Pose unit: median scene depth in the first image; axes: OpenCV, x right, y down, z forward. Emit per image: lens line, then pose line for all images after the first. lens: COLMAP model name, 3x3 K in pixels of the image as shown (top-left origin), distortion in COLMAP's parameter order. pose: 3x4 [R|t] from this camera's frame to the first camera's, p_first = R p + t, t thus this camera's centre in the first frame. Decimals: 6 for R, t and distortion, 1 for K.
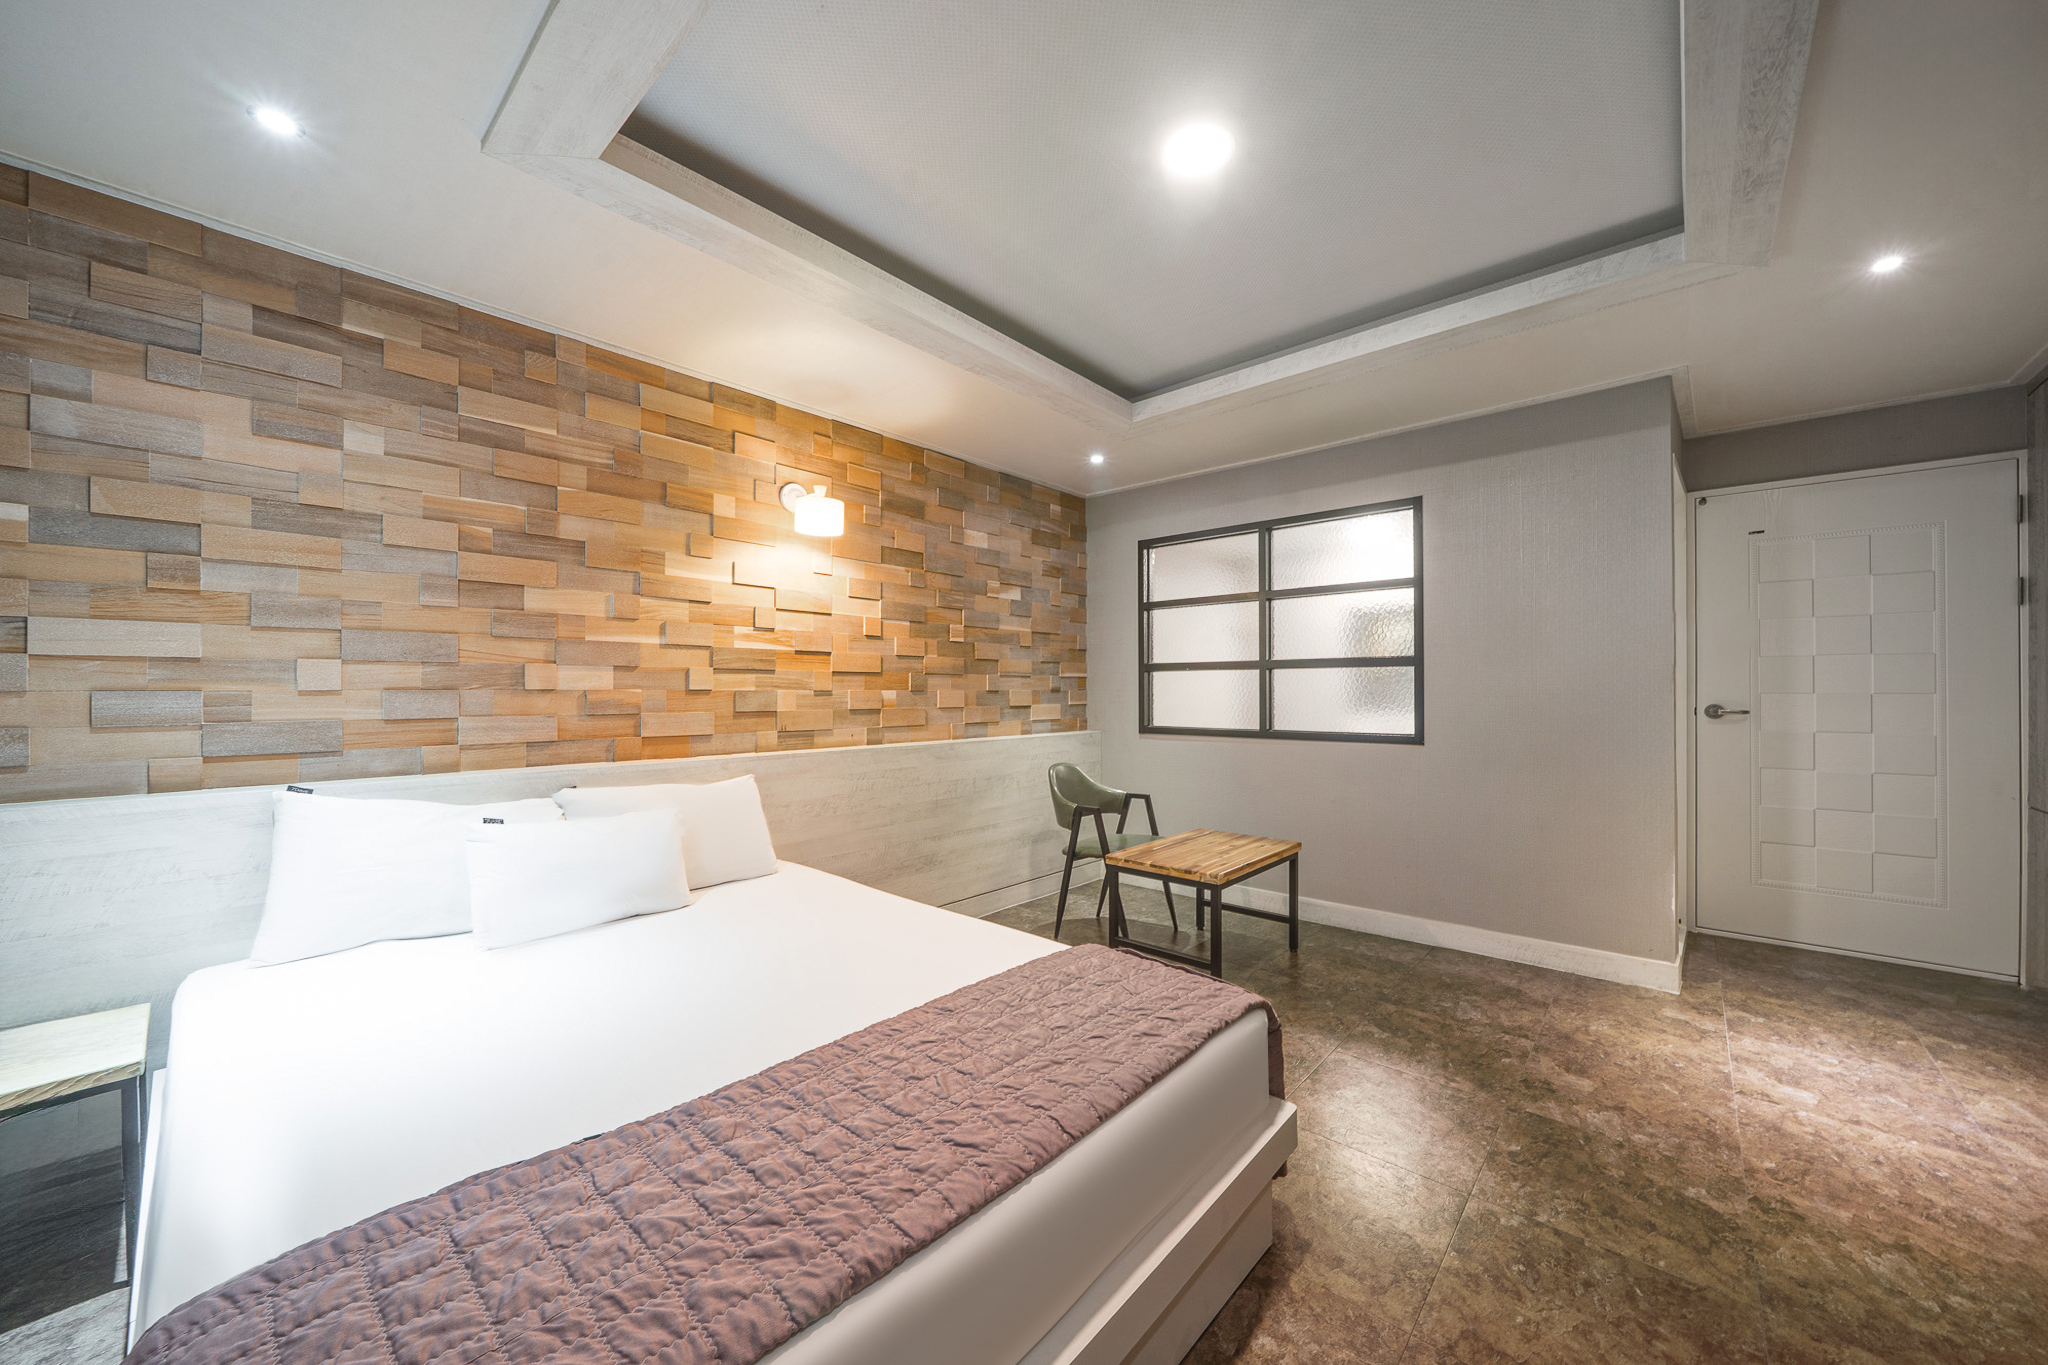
lens RADIAL K [[697.2, 0, 1030.8], [0, 697.2, 687.0], [0, 0, 1]] dist [-0.006721, -0.000459]
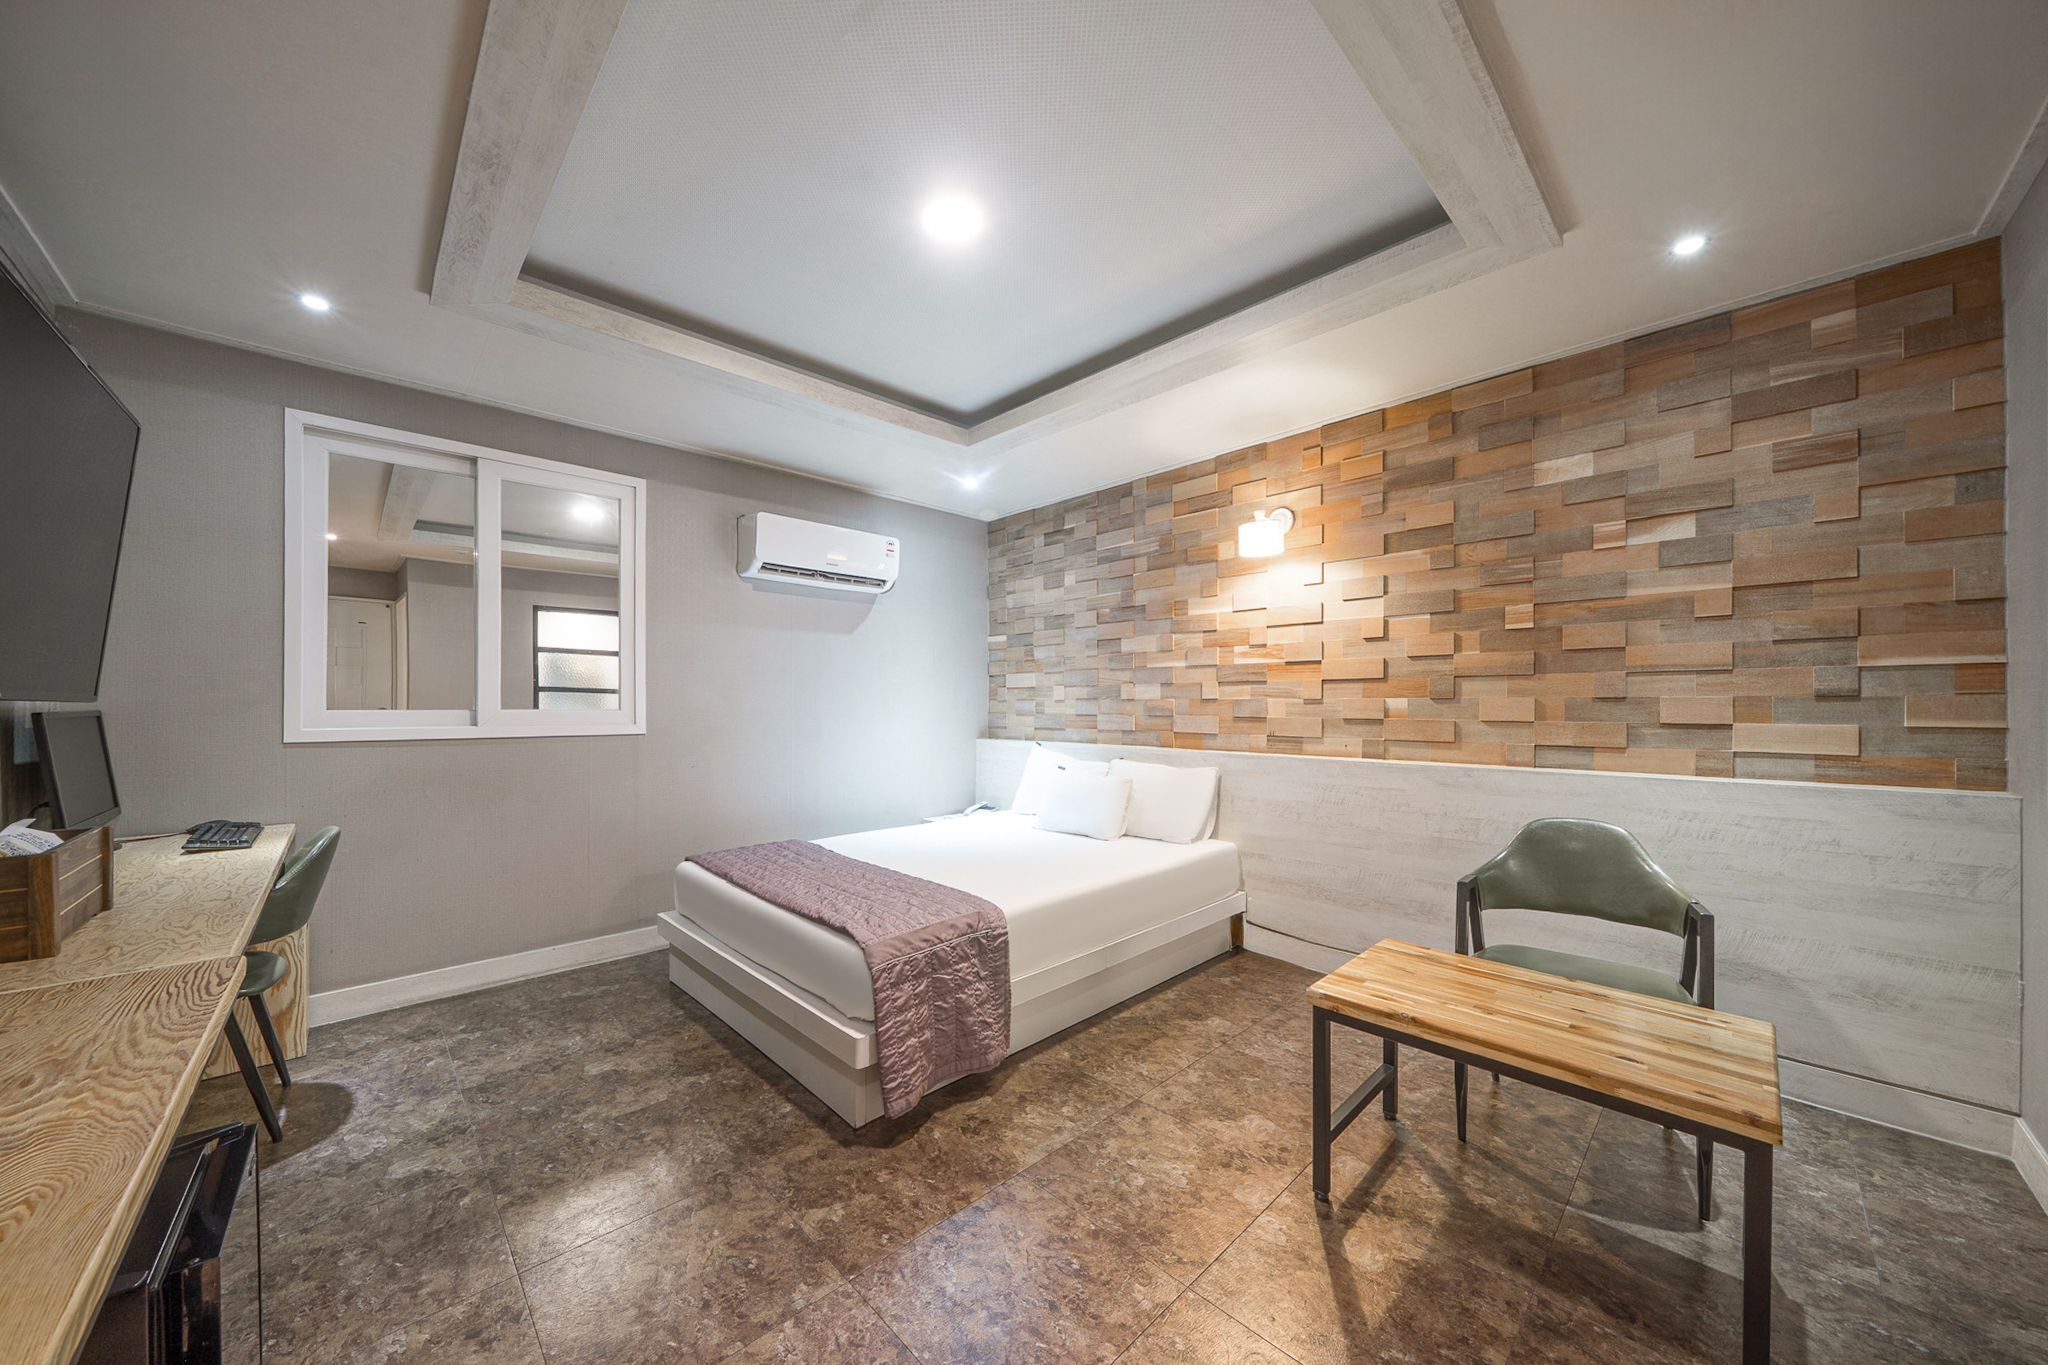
lens RADIAL K [[697.2, 0, 1026.1], [0, 697.2, 699.0], [0, 0, 1]] dist [-0.006721, -0.000459]
pose [[-0.040140, -0.000926, -0.999194, 0.767395], [0.011294, 0.999935, -0.001380, 0.002037], [0.999130, -0.011340, -0.040127, 0.649541]]
